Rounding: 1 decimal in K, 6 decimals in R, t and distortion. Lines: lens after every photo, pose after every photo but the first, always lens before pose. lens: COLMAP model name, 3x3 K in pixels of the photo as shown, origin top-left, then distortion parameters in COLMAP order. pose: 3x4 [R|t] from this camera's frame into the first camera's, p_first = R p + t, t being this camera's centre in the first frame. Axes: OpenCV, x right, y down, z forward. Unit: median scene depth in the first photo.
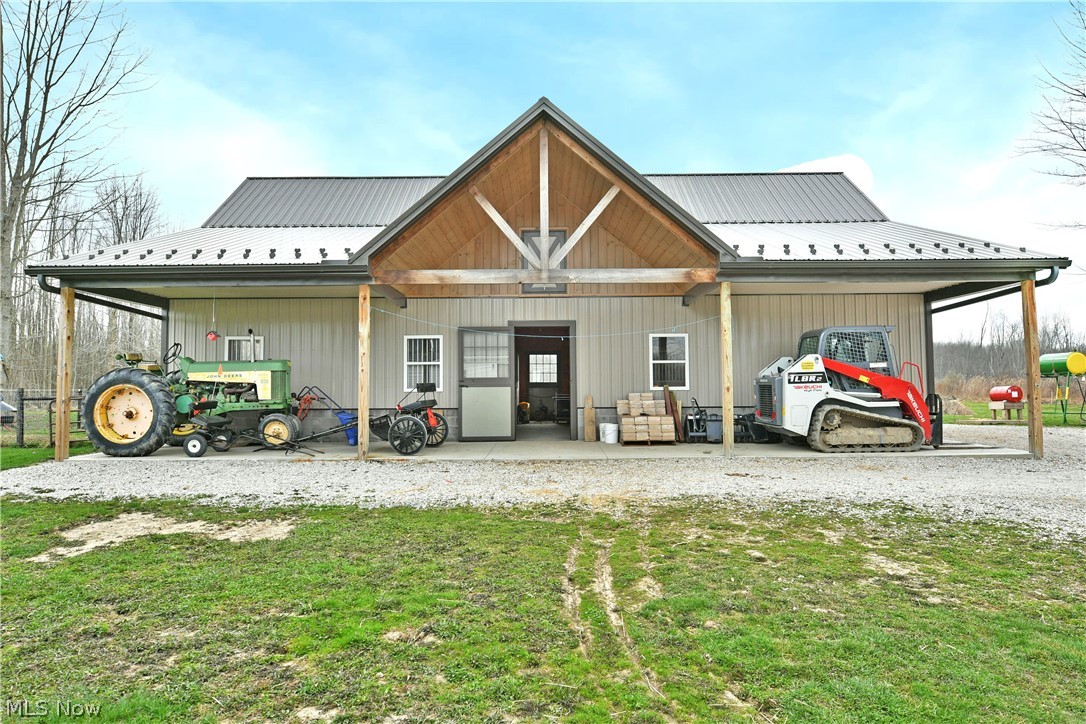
lens RADIAL K [[655.2, 0, 537.0], [0, 655.2, 358.2], [0, 0, 1]] dist [-0.013266, -0.005775]
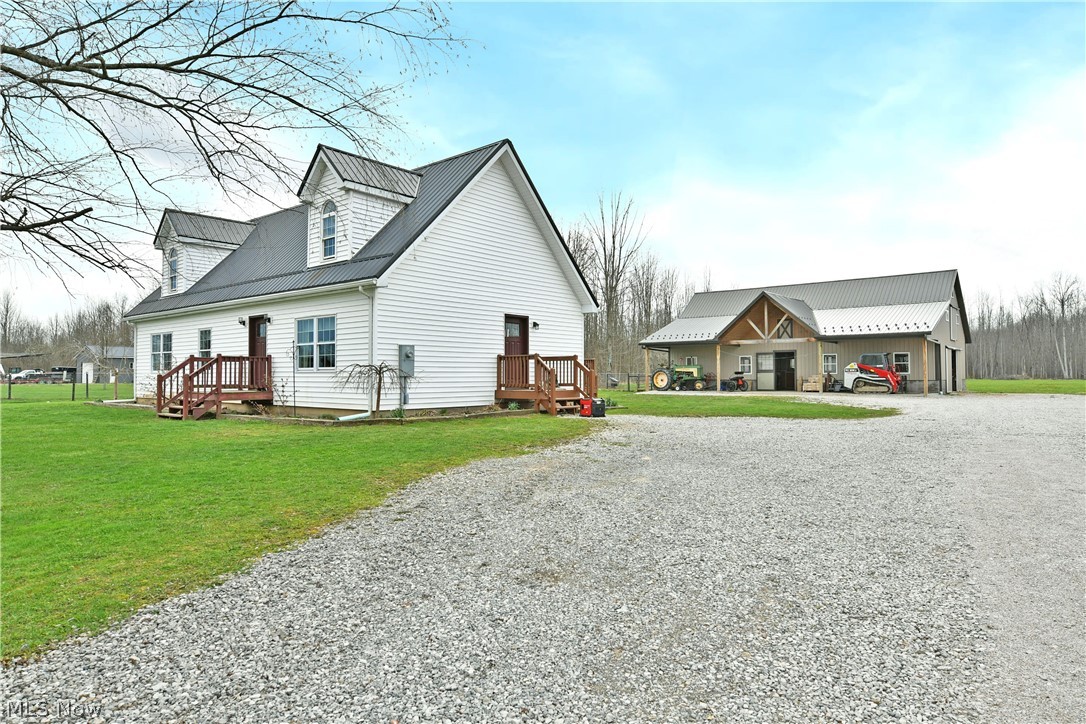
lens RADIAL K [[655.2, 0, 537.0], [0, 655.2, 358.2], [0, 0, 1]] dist [-0.013266, -0.005775]
pose [[0.759434, -0.011514, -0.650483, 1.269807], [0.022703, 0.999703, 0.008810, -0.087708], [0.650188, -0.021459, 0.759470, -2.303498]]
